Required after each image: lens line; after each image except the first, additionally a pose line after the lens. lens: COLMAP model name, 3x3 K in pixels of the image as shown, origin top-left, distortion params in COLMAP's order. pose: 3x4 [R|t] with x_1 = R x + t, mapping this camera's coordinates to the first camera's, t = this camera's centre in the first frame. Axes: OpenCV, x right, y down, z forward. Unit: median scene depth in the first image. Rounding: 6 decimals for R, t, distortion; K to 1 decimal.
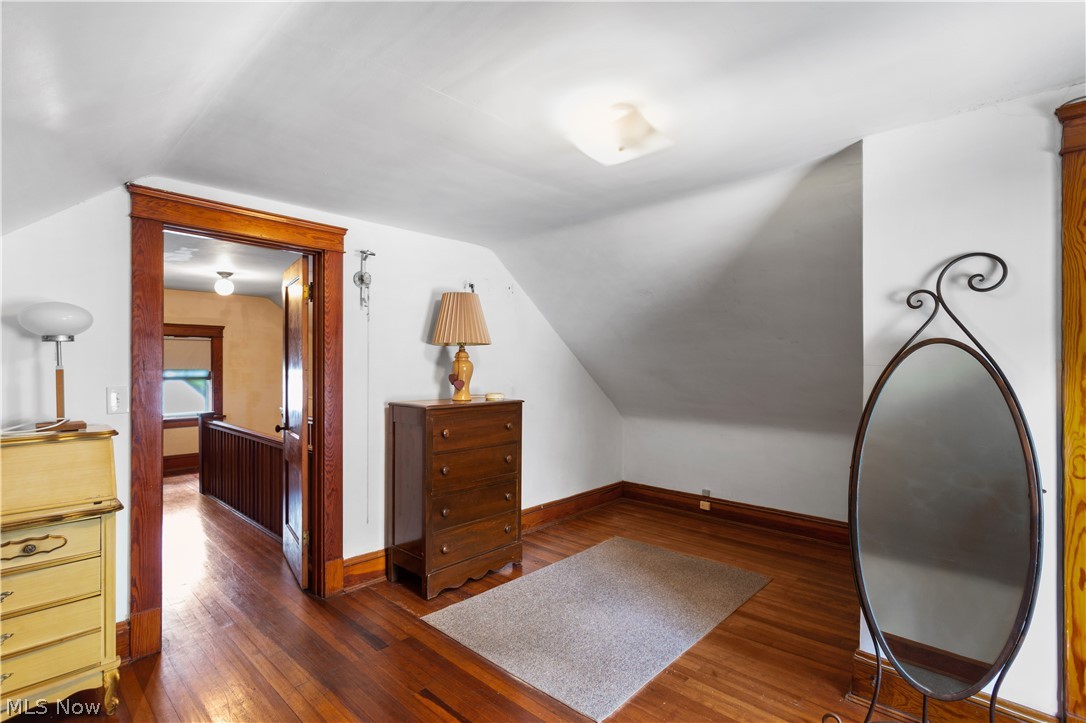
lens RADIAL K [[520.5, 0, 542.9], [0, 520.5, 365.3], [0, 0, 1]] dist [0.001408, 0.000564]
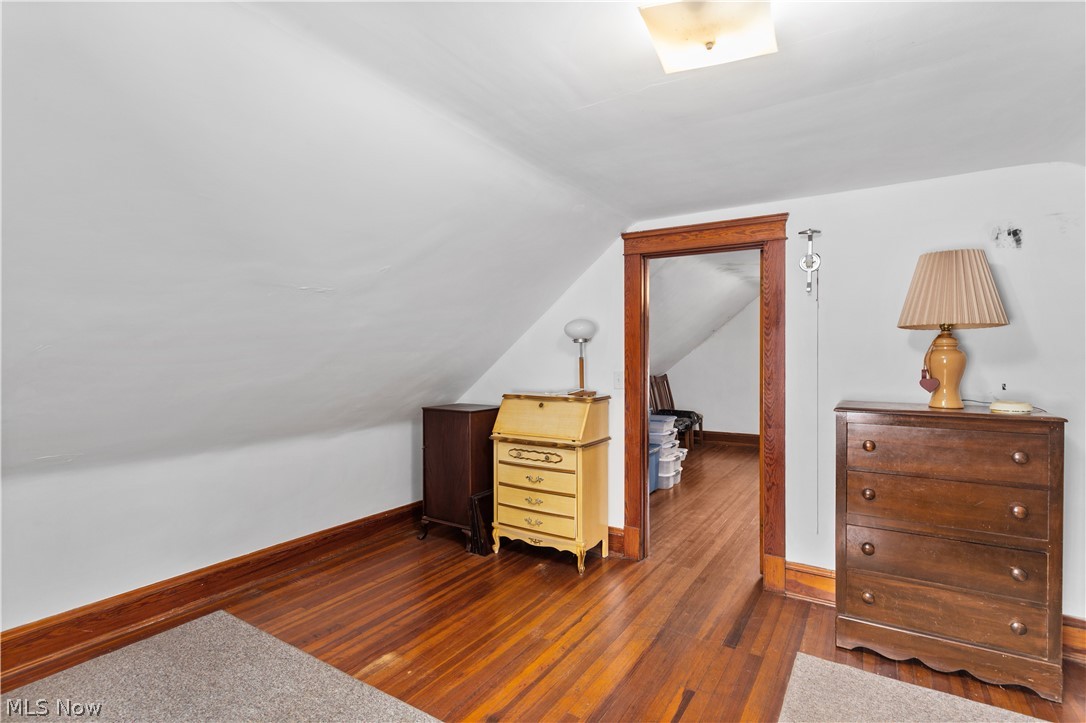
lens RADIAL K [[522.5, 0, 543.1], [0, 522.5, 358.1], [0, 0, 1]] dist [0.001408, 0.000022]
pose [[0.193291, 0.004125, -0.981133, 0.470902], [-0.000690, 0.999991, 0.004068, -0.001248], [0.981141, -0.000109, 0.193292, 0.378759]]
